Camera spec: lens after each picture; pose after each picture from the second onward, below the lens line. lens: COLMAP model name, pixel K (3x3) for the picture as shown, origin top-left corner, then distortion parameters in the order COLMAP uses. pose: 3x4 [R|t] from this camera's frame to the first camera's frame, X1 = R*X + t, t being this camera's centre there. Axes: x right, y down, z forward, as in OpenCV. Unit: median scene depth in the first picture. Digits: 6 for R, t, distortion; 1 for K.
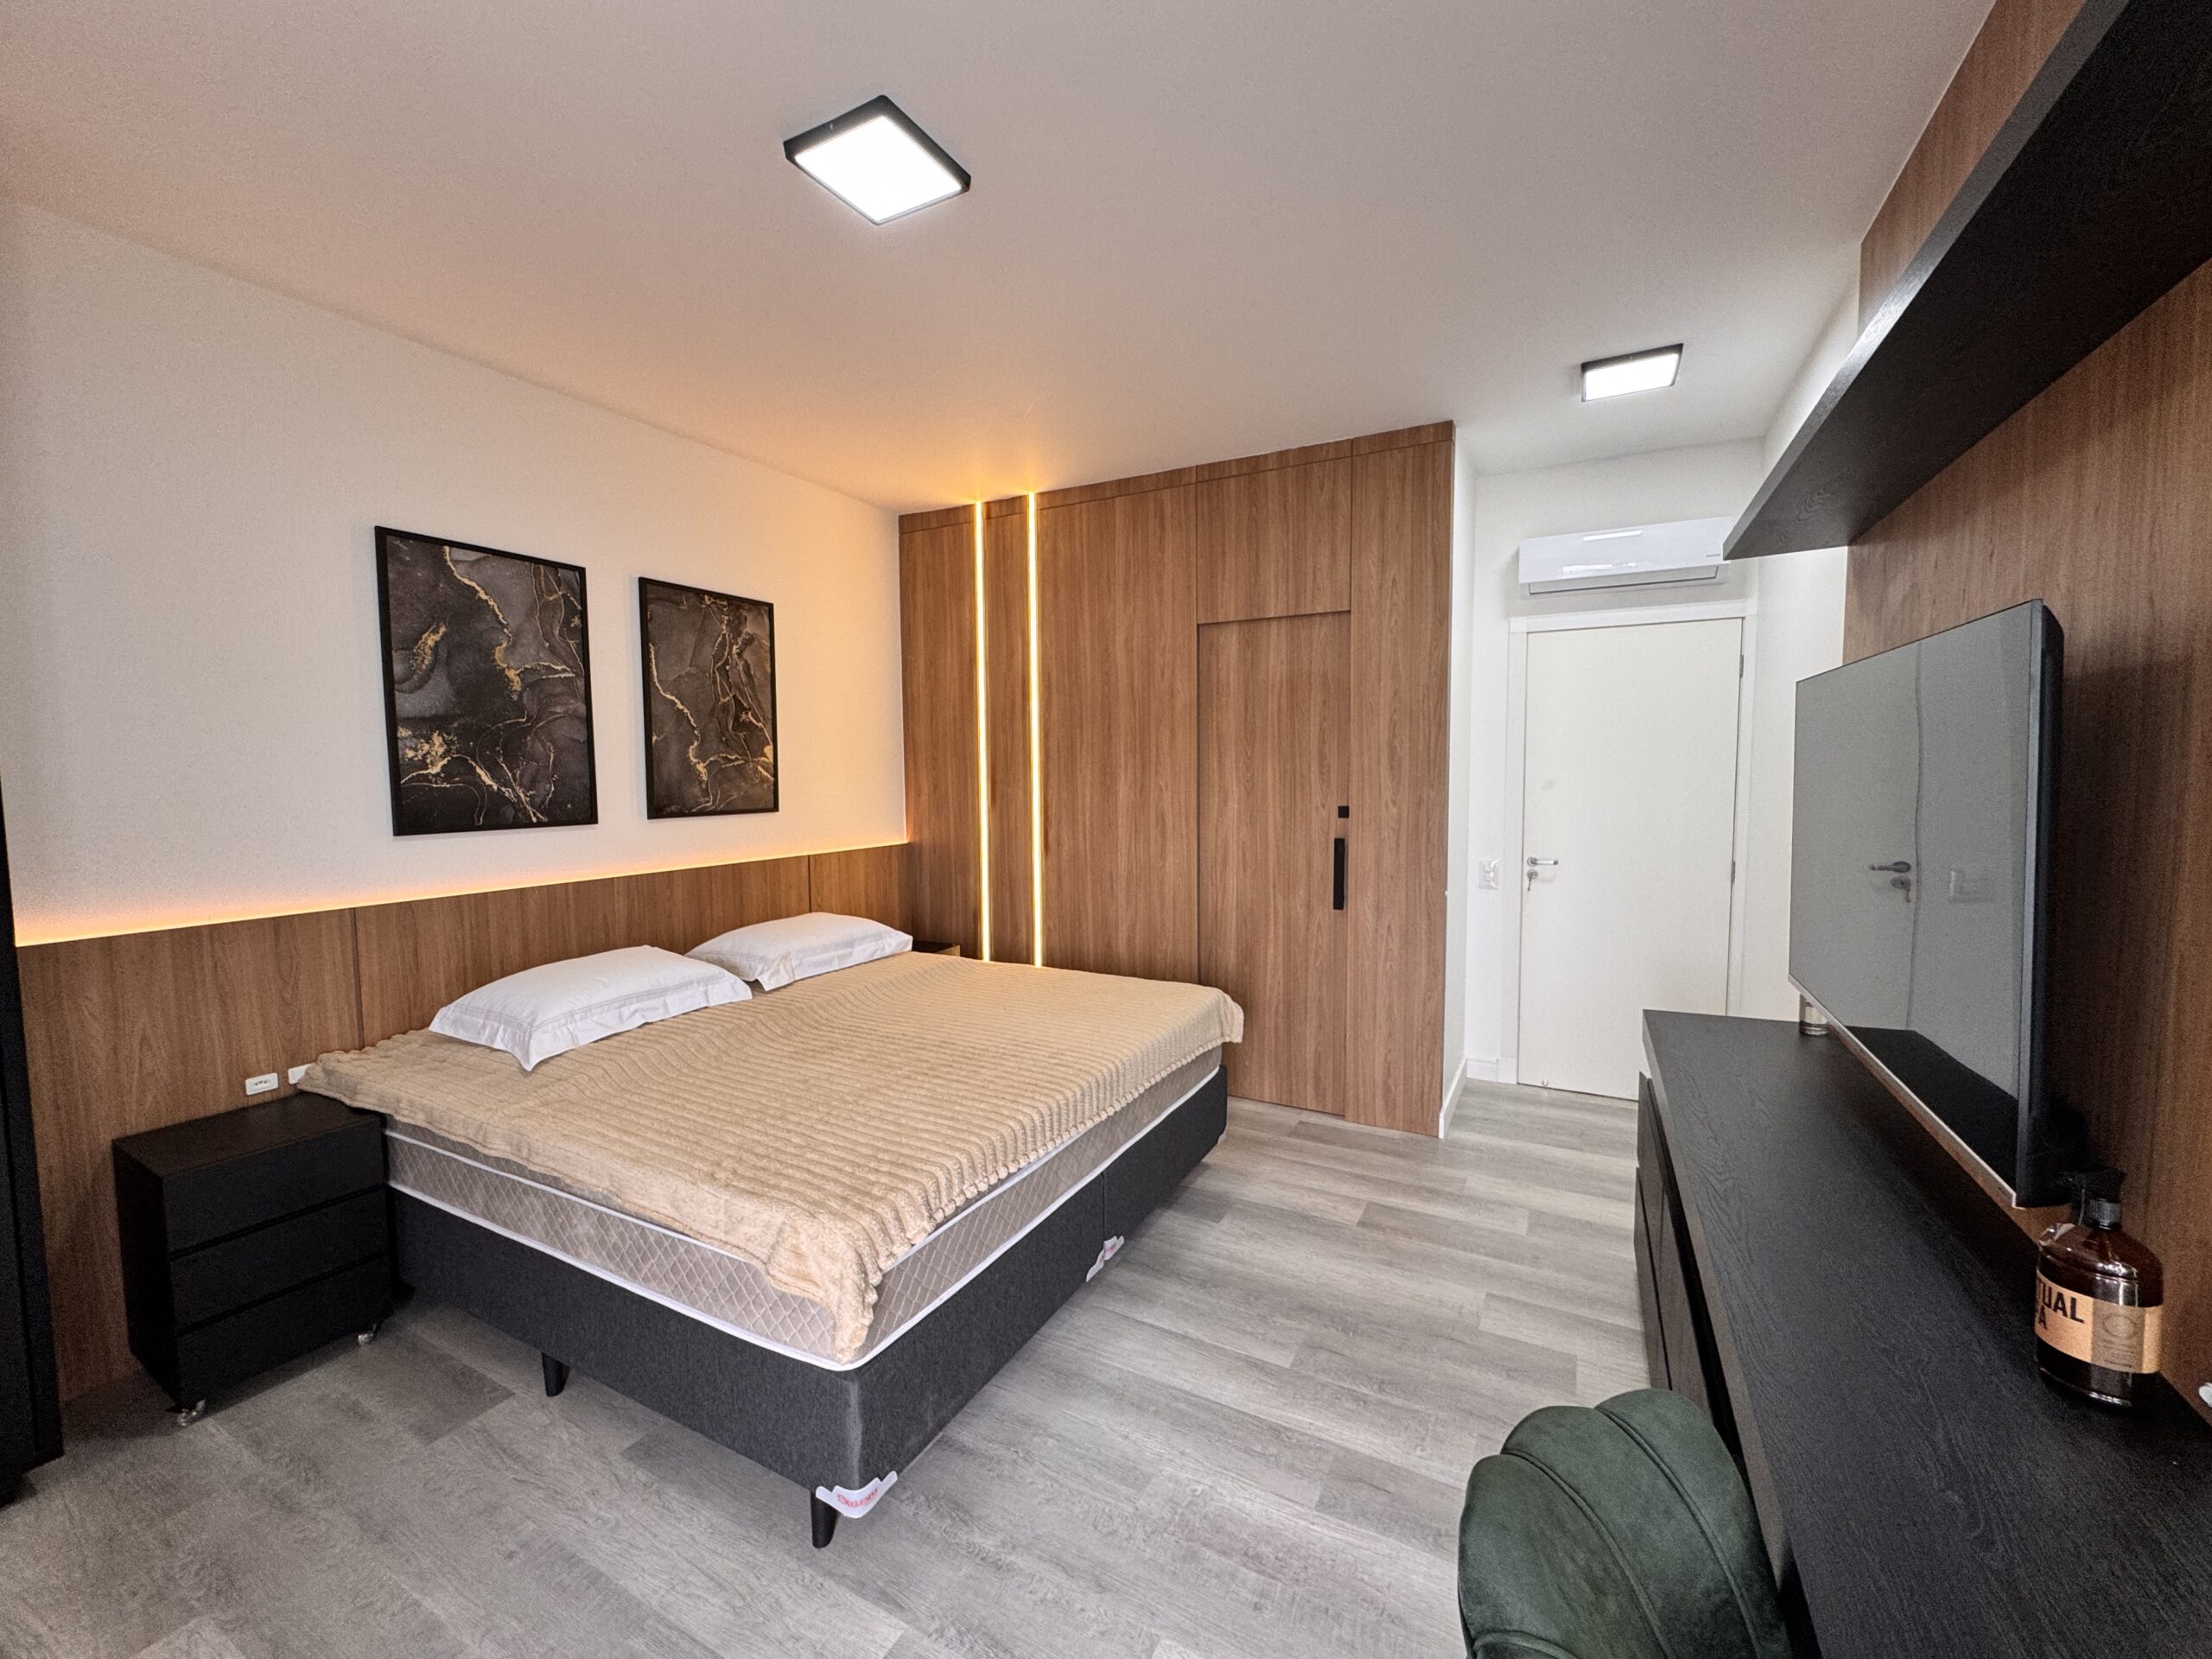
lens RADIAL K [[886.4, 0, 1106.2], [0, 886.4, 836.9], [0, 0, 1]] dist [-0.004414, 0.000491]
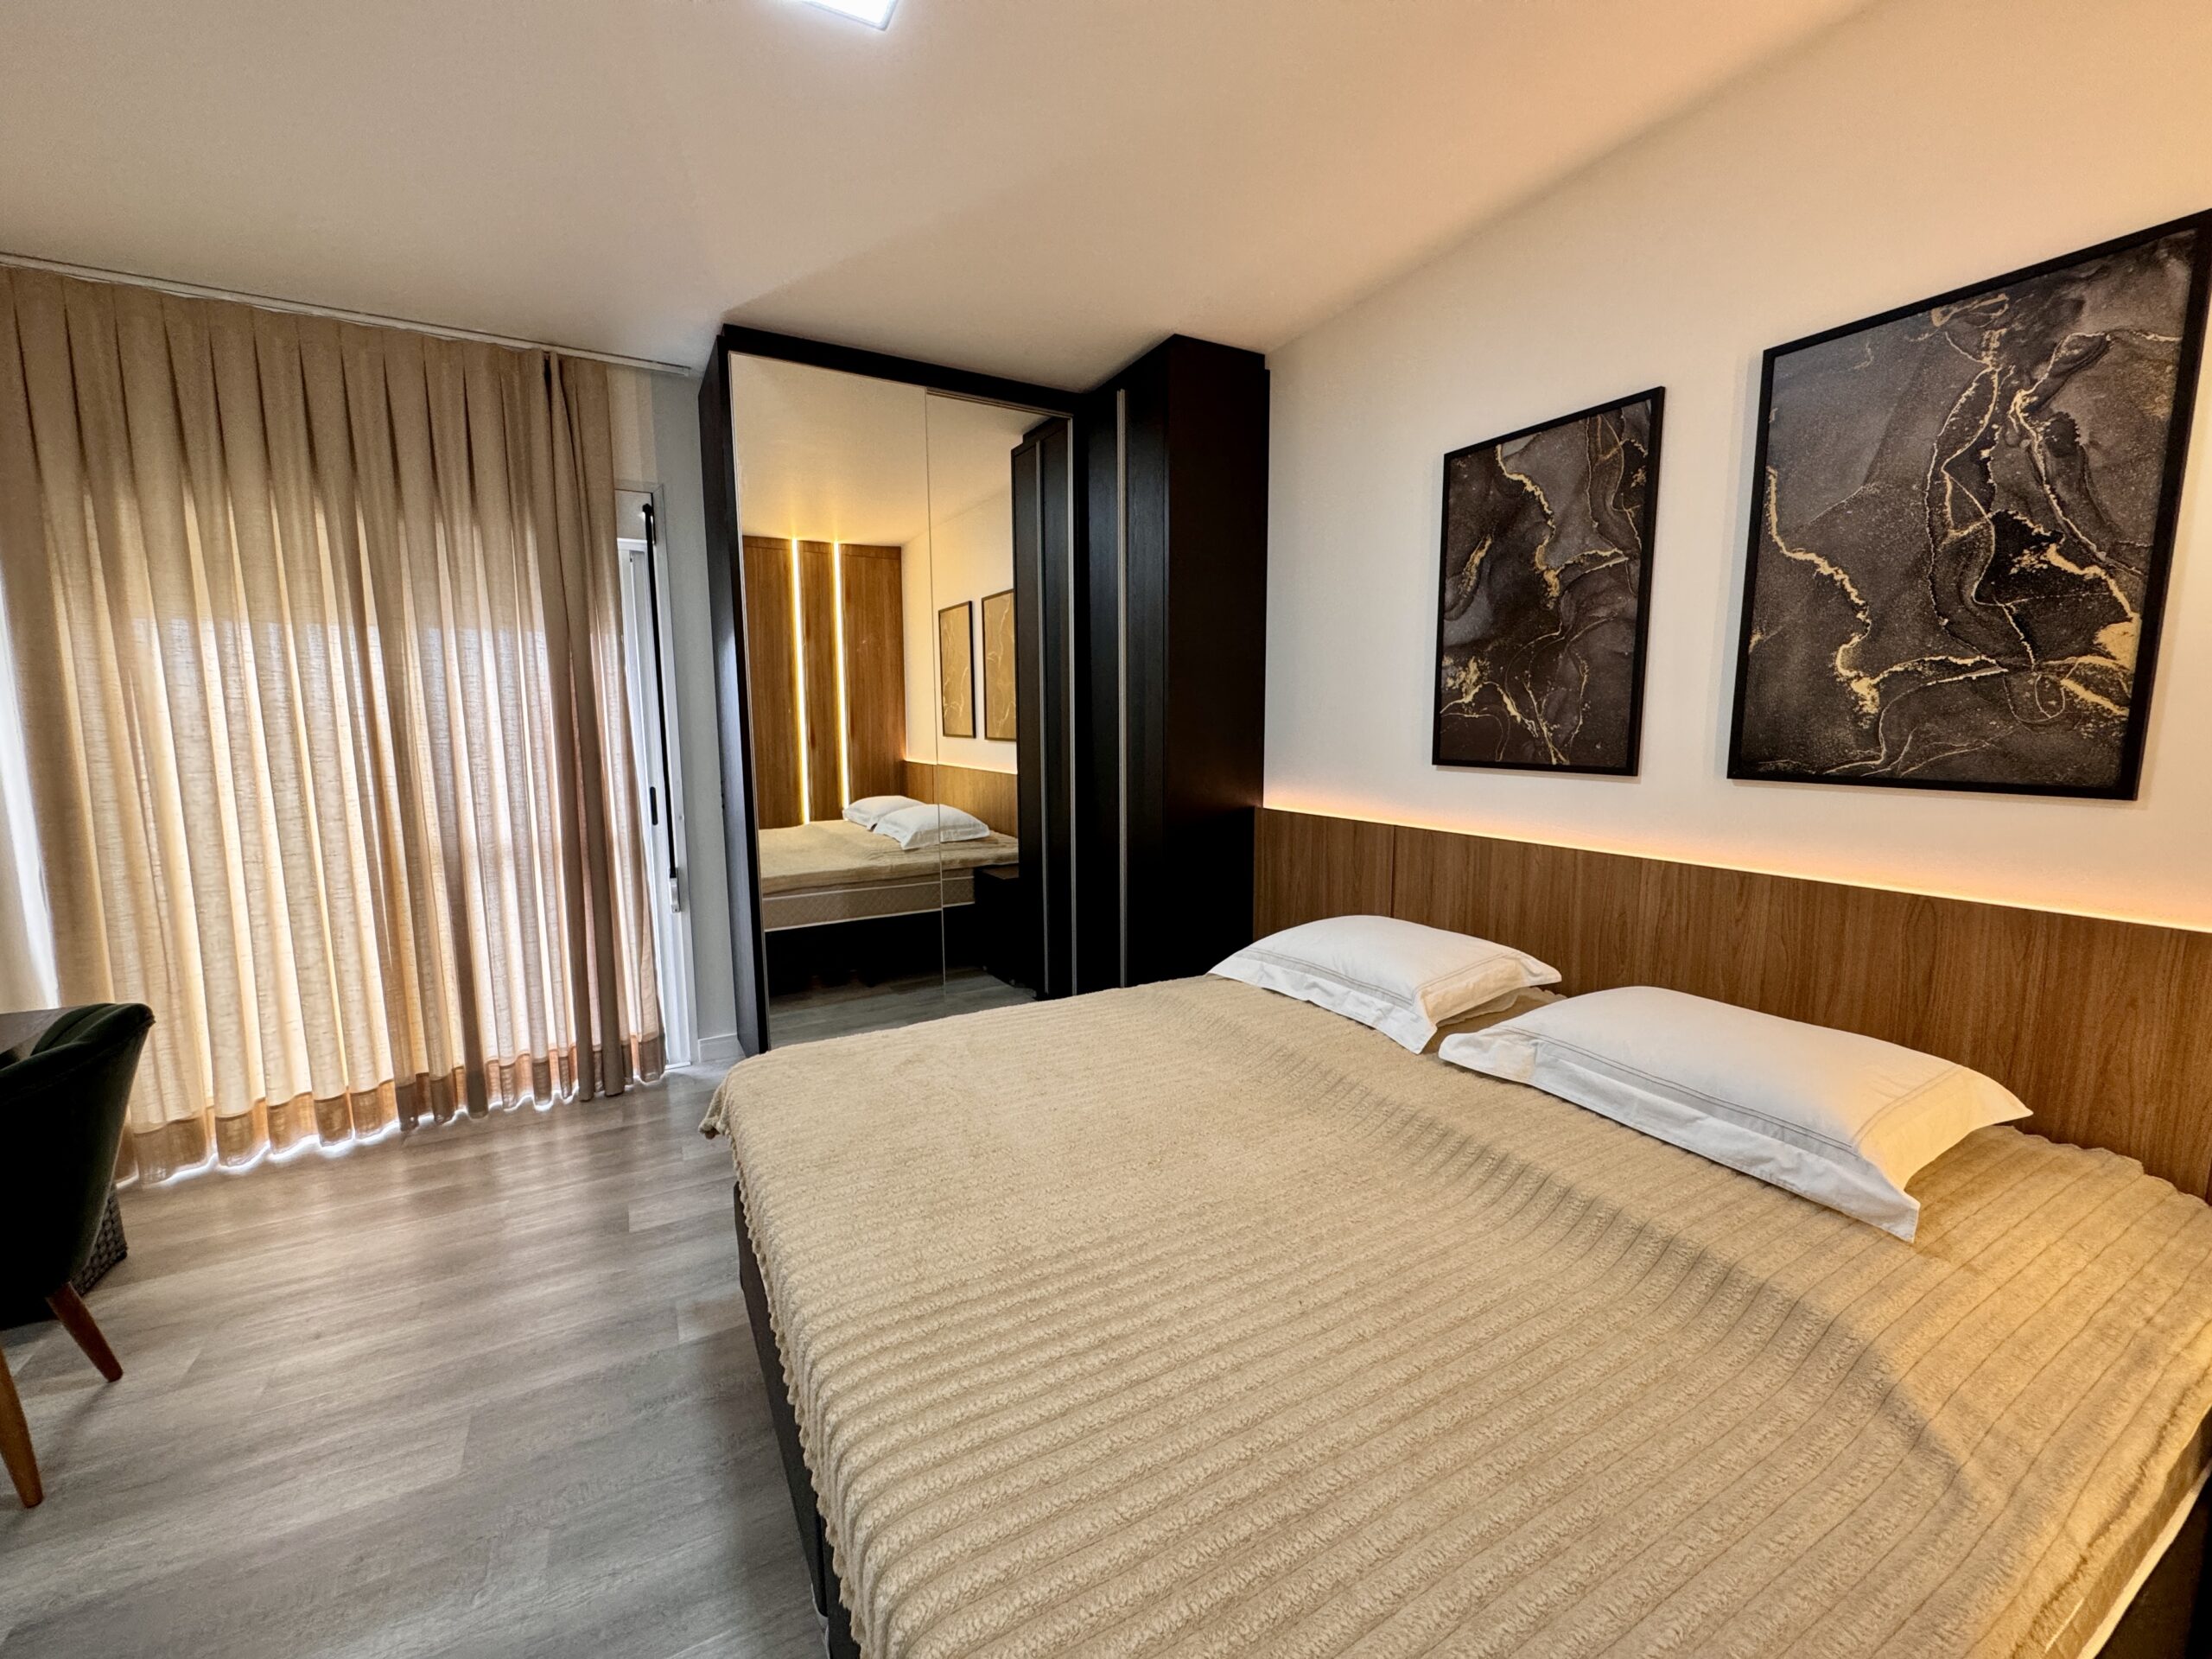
lens RADIAL K [[886.4, 0, 1107.0], [0, 886.4, 831.5], [0, 0, 1]] dist [-0.004414, 0.000491]
pose [[-0.543294, 0.115718, -0.831530, 0.228727], [-0.057813, 0.982947, 0.174562, -0.072197], [0.837550, 0.142911, -0.527339, 1.086060]]
